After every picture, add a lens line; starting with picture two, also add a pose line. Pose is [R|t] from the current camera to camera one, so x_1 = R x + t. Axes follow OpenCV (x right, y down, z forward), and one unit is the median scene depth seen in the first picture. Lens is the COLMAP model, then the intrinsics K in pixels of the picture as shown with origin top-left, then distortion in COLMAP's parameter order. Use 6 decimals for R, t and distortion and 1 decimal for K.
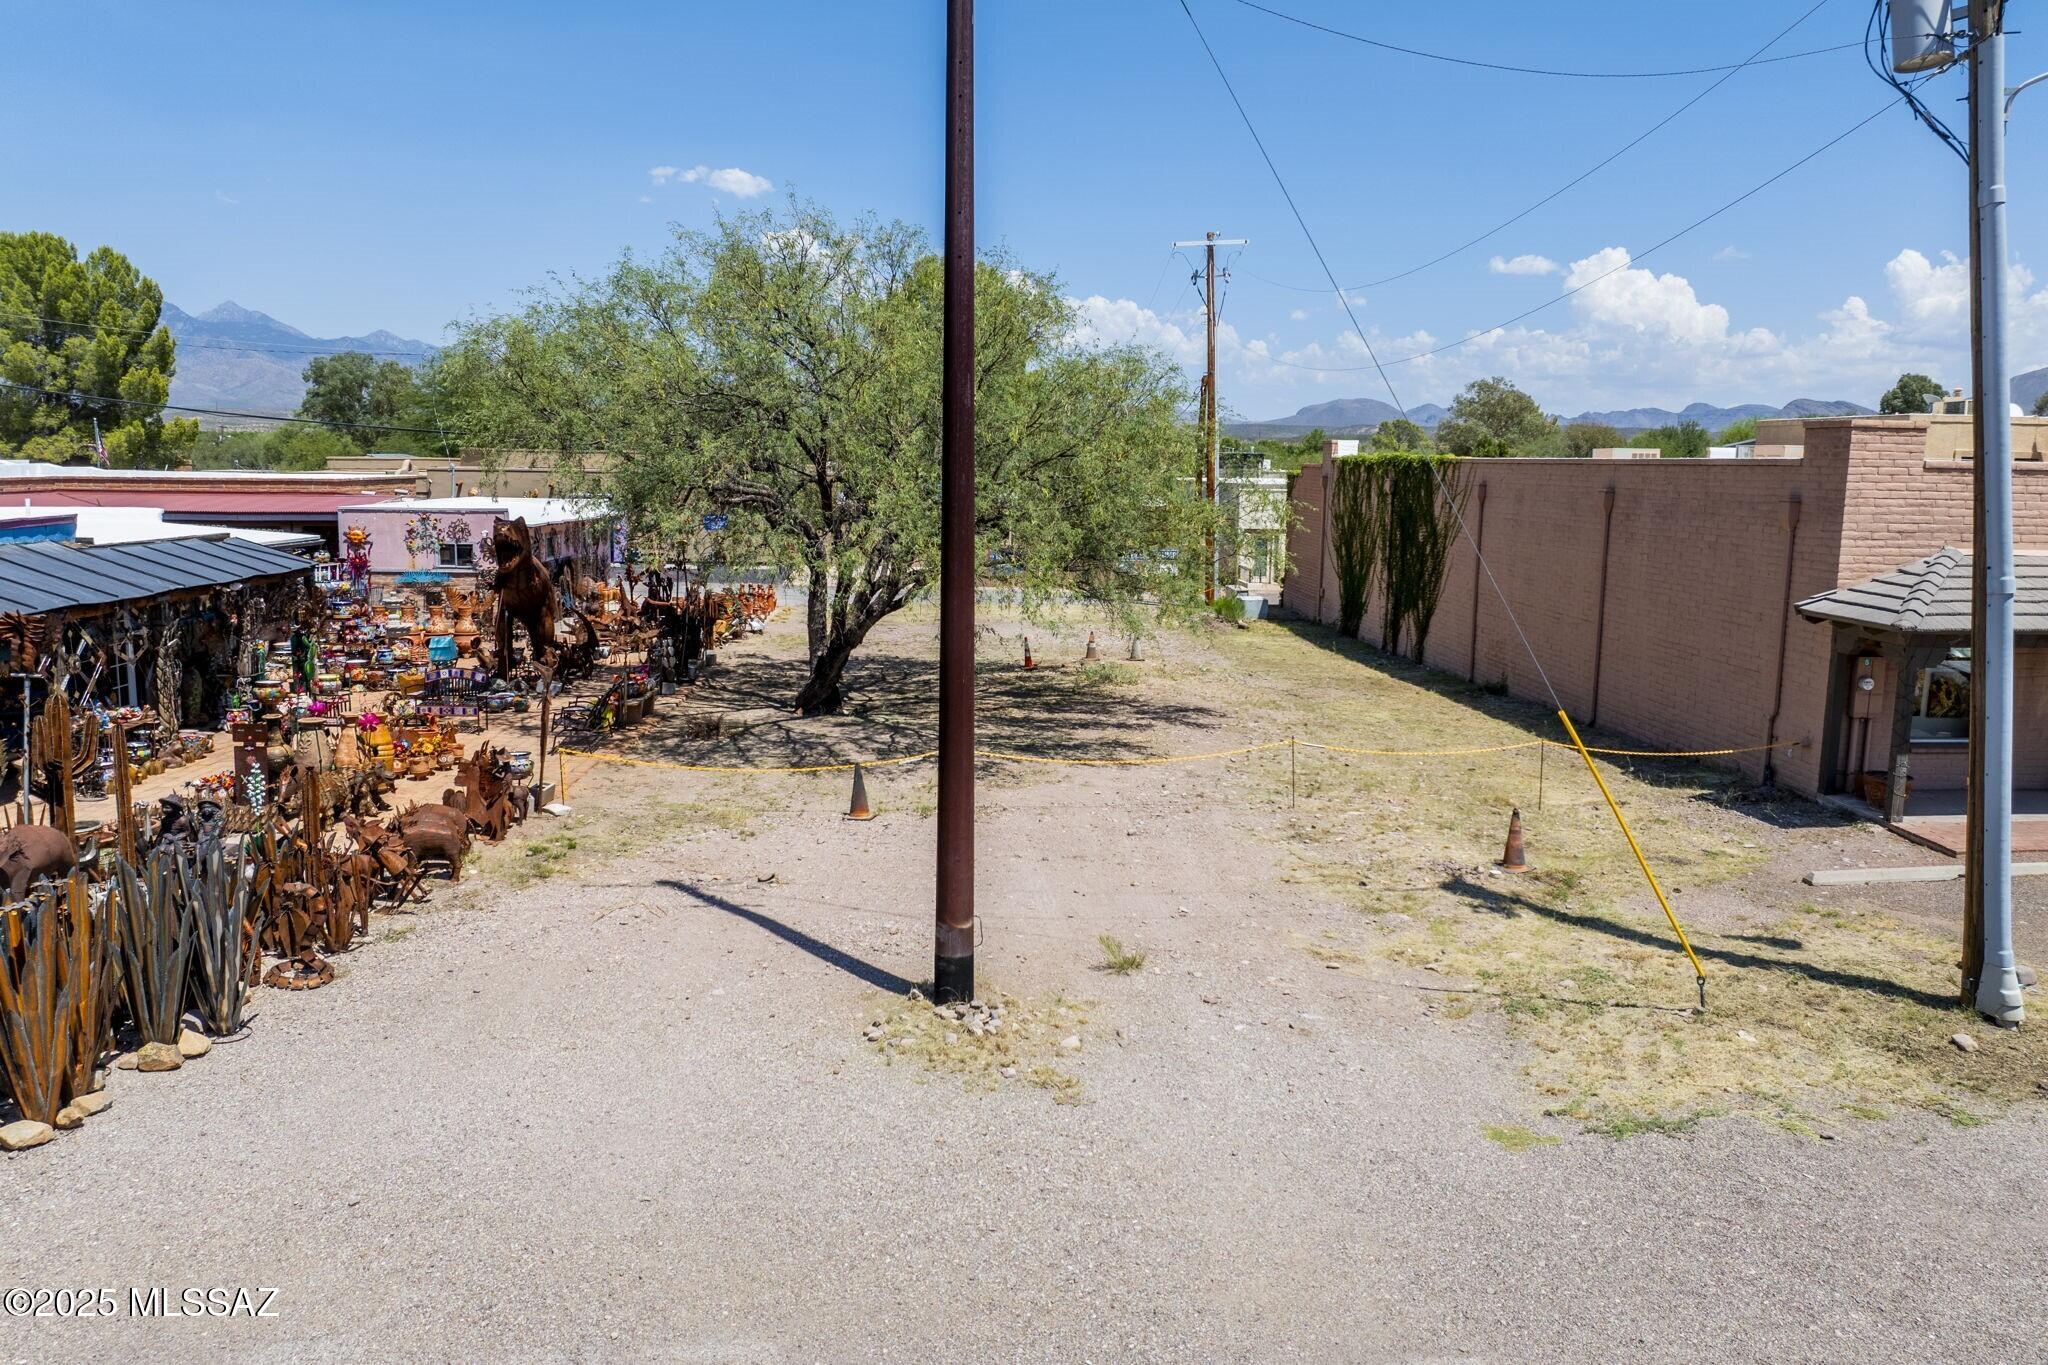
lens RADIAL K [[1438.8, 0, 1024.0], [0, 1438.8, 682.5], [0, 0, 1]] dist [-0.034024, -0.004568]
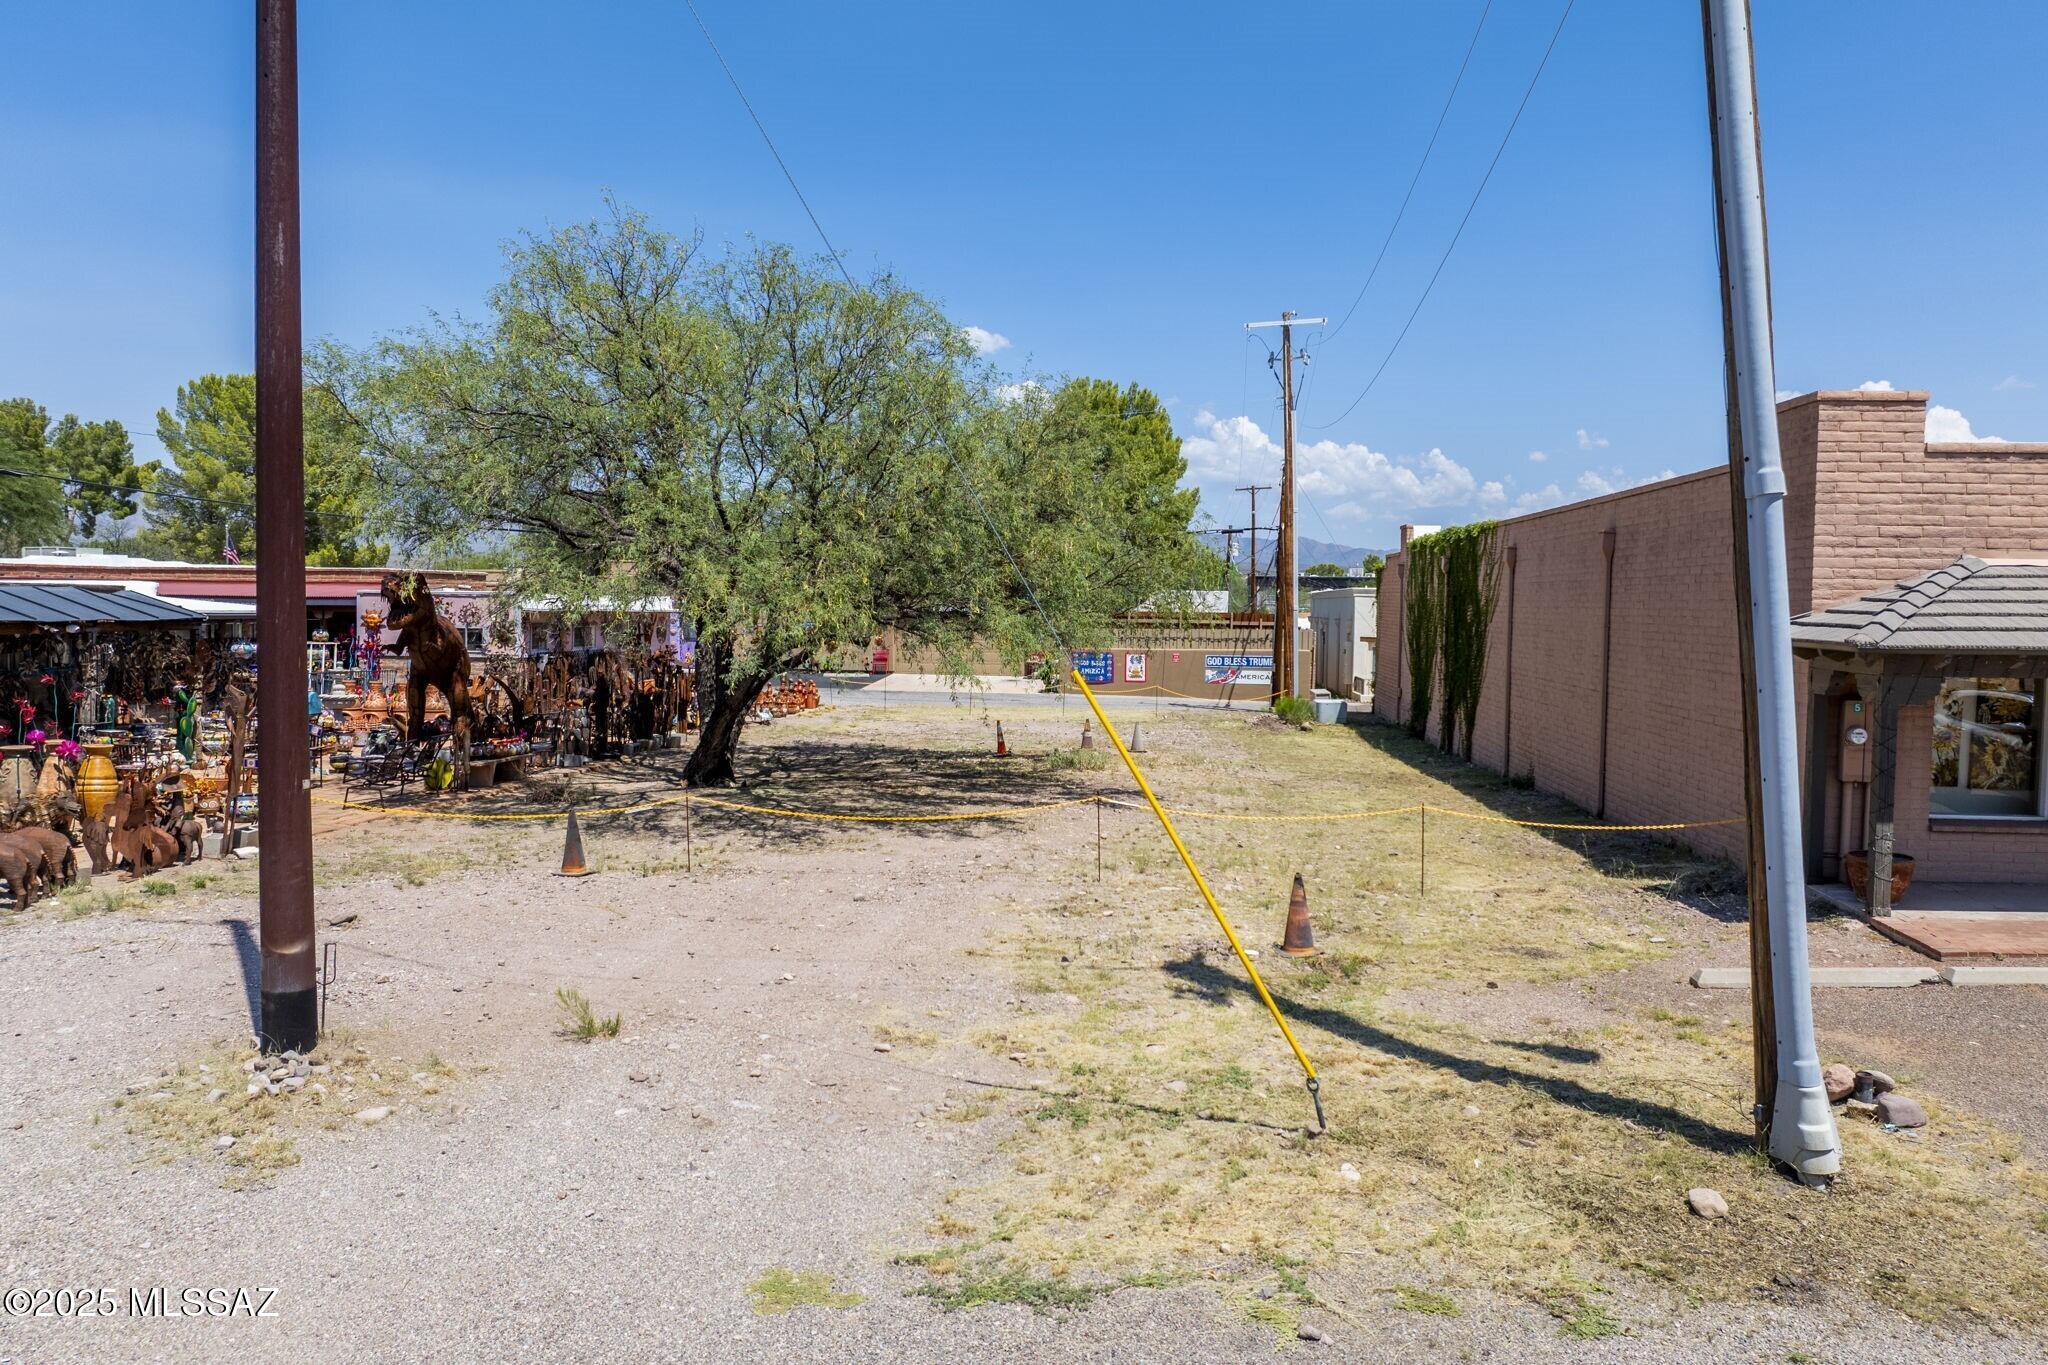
lens RADIAL K [[1438.8, 0, 1024.0], [0, 1438.8, 682.5], [0, 0, 1]] dist [-0.034024, -0.004568]
pose [[0.987611, 0.006370, -0.156795, 0.234176], [-0.021847, 0.995027, -0.097184, 0.047564], [0.155396, 0.099406, 0.982838, 0.159578]]
